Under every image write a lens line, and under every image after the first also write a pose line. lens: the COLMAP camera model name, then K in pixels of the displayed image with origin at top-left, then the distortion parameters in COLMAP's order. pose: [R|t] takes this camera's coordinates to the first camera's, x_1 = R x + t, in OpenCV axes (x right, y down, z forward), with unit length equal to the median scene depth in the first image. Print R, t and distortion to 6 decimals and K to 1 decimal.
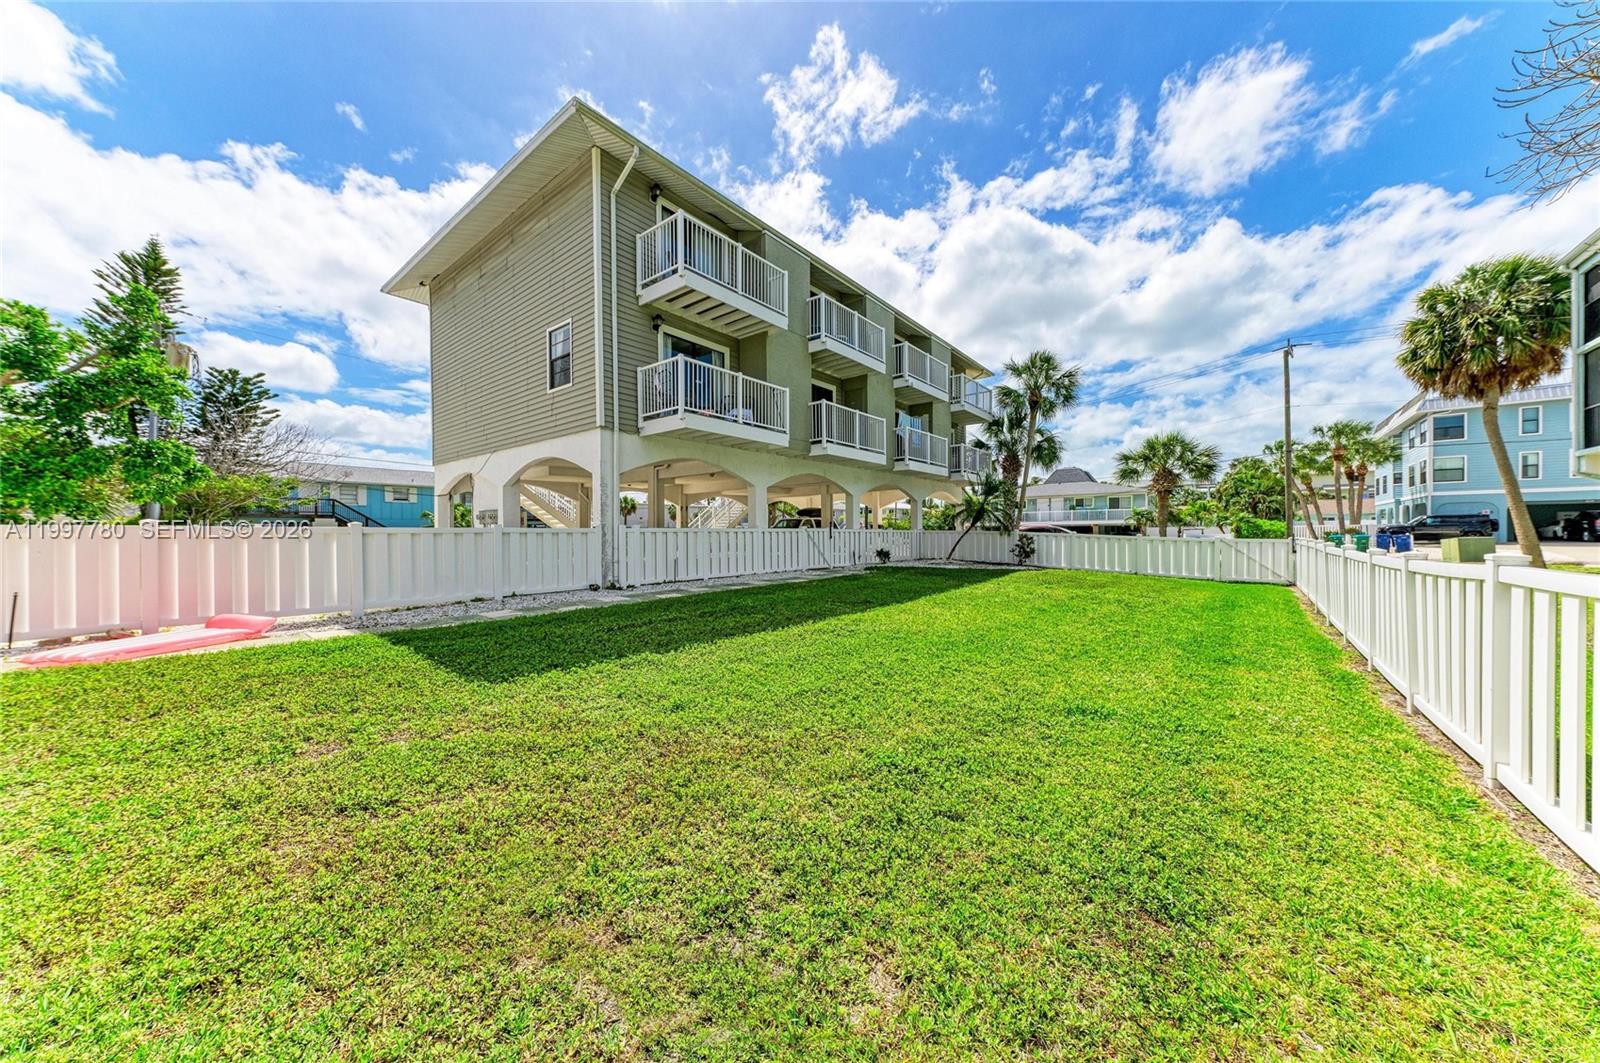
lens RADIAL K [[539.0, 0, 796.3], [0, 539.0, 531.0], [0, 0, 1]] dist [0.015793, -0.000083]
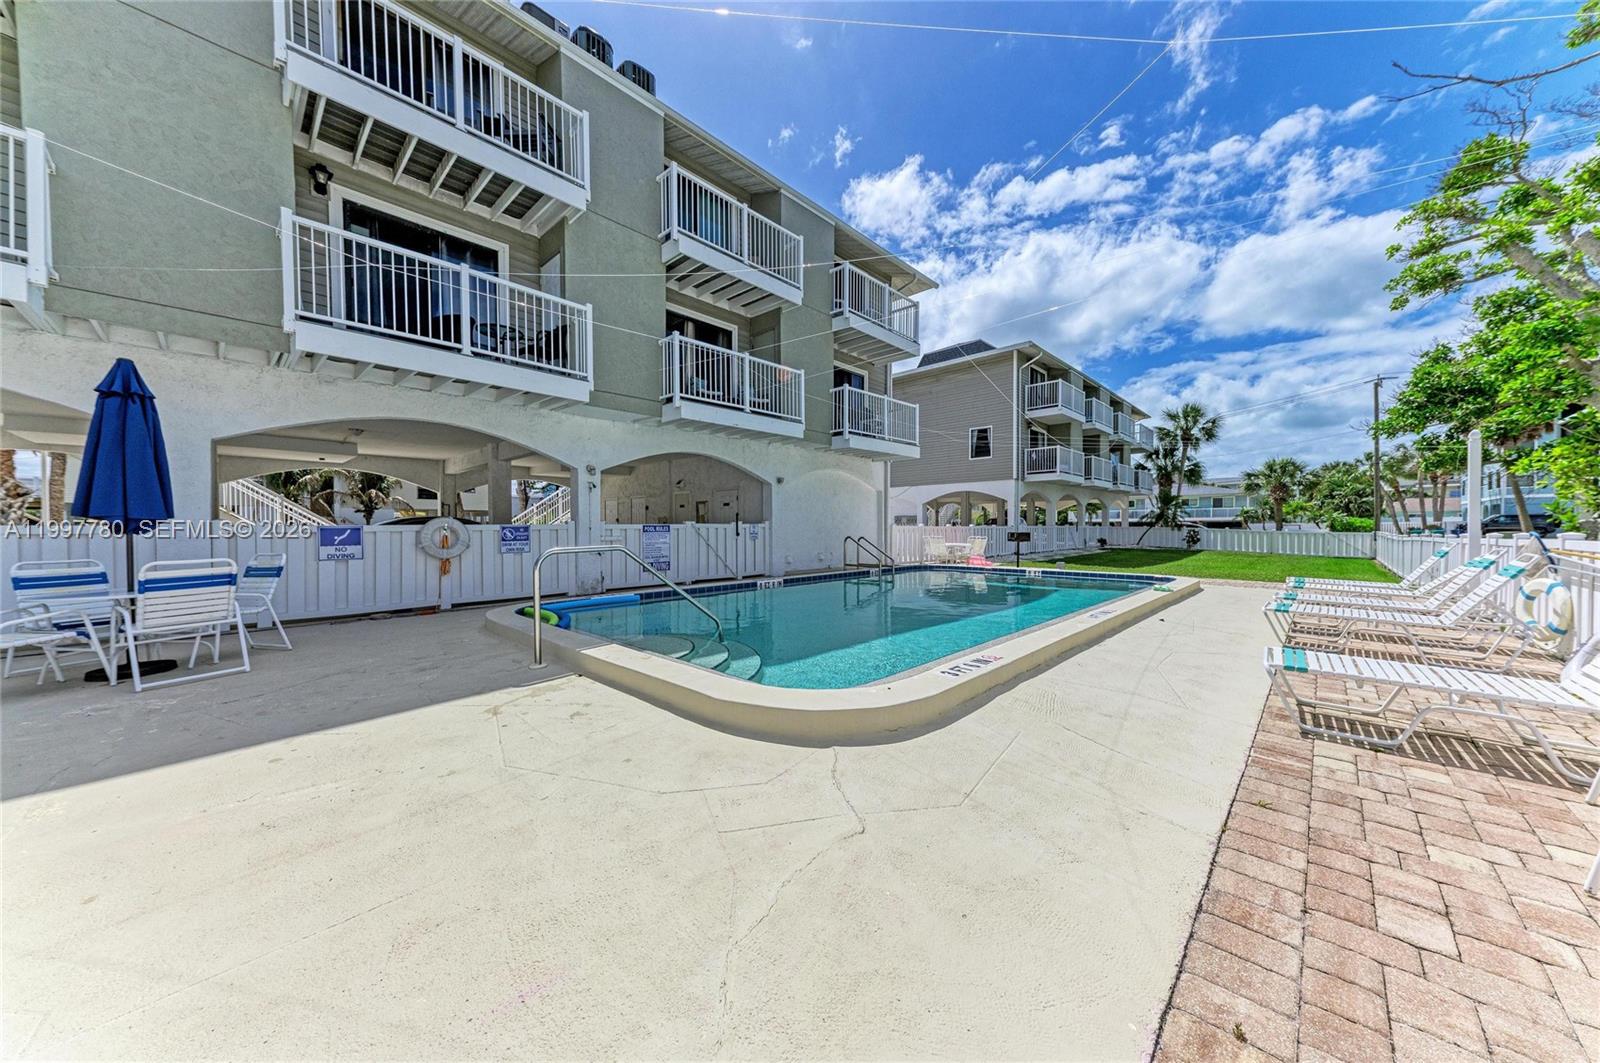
lens RADIAL K [[539.0, 0, 799.7], [0, 539.0, 532.2], [0, 0, 1]] dist [0.015793, -0.000083]
pose [[0.996729, 0.001667, -0.080795, -0.398247], [-0.000462, 0.999888, 0.014929, -0.006079], [0.080811, -0.014843, 0.996619, -0.456837]]
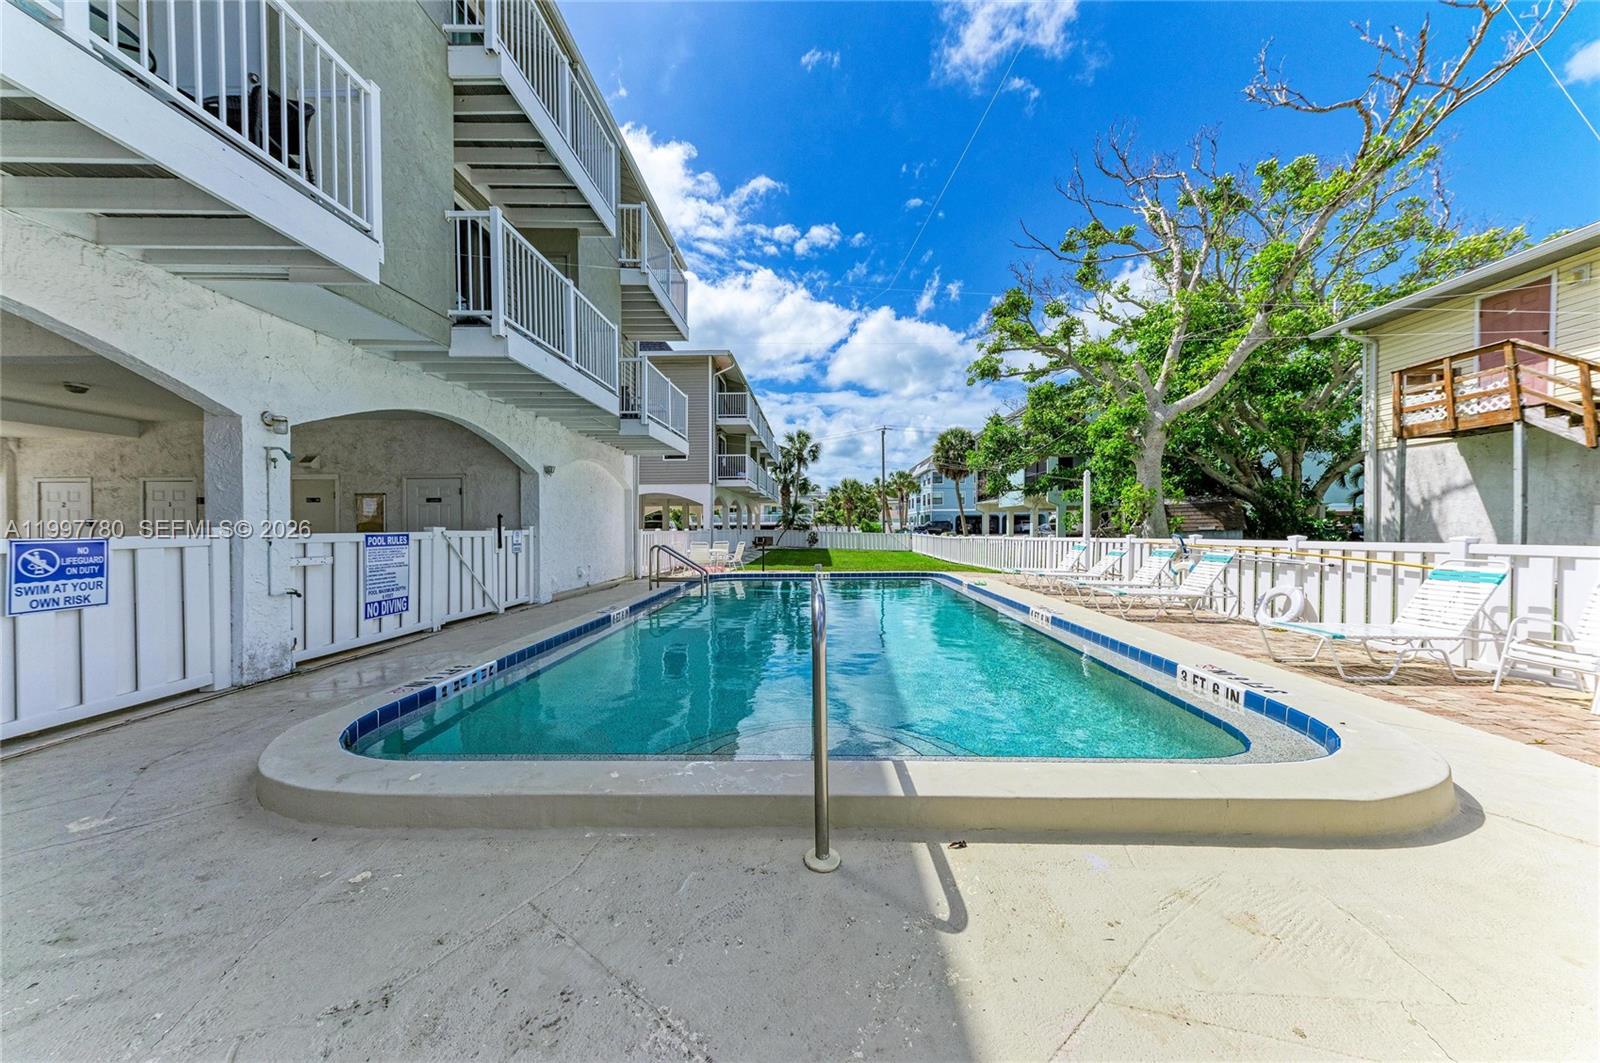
lens RADIAL K [[539.0, 0, 809.4], [0, 539.0, 537.2], [0, 0, 1]] dist [0.015793, -0.000083]
pose [[0.789512, -0.011817, 0.613621, -0.527322], [-0.000091, 0.999812, 0.019372, -0.008261], [-0.613735, -0.015350, 0.789363, -0.363708]]
